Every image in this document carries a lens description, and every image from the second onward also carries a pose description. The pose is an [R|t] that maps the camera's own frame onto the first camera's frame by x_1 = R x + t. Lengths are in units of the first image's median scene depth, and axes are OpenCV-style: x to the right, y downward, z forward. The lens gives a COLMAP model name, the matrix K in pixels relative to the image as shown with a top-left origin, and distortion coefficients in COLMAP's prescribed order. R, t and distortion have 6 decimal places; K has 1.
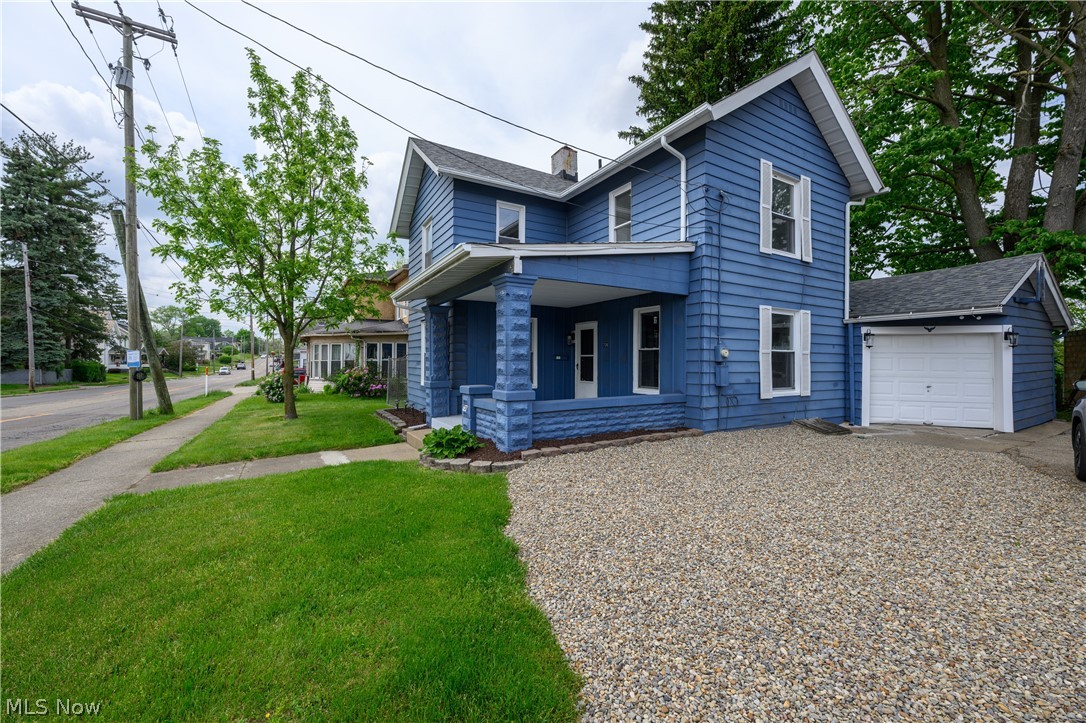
lens RADIAL K [[420.8, 0, 539.9], [0, 420.8, 360.9], [0, 0, 1]] dist [0.001398, -0.000026]
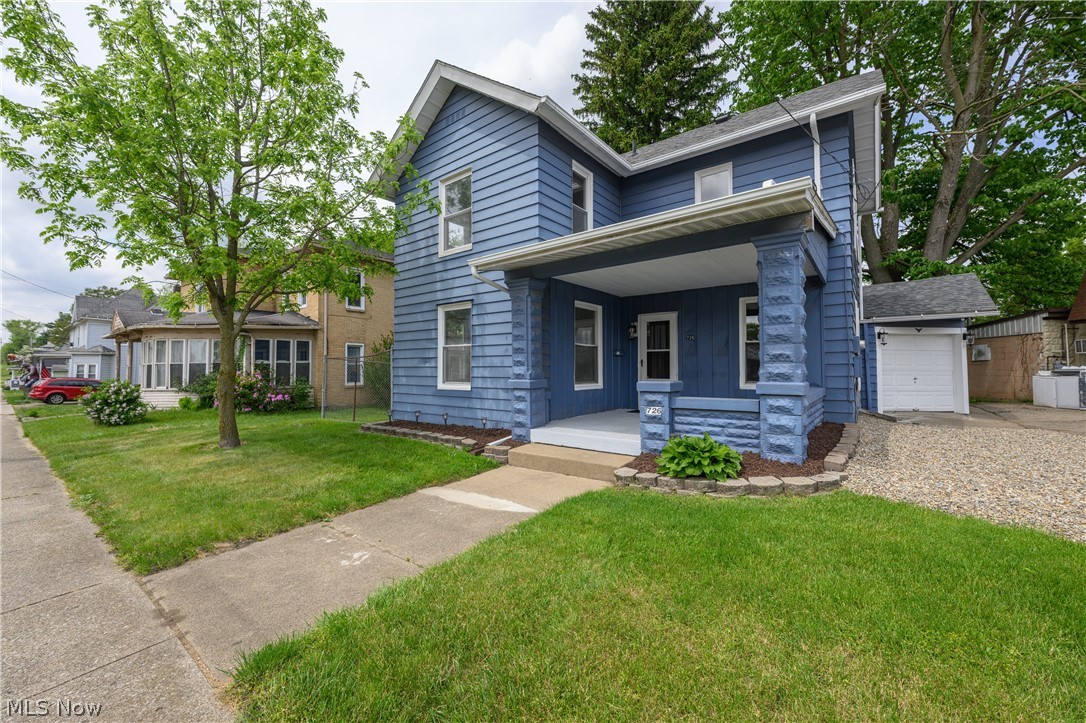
lens RADIAL K [[420.8, 0, 542.4], [0, 420.8, 362.0], [0, 0, 1]] dist [0.001398, -0.000026]
pose [[0.930959, 0.000908, 0.365123, -0.451734], [0.005278, 0.999859, -0.015942, 0.025863], [-0.365086, 0.016768, 0.930823, 0.262805]]
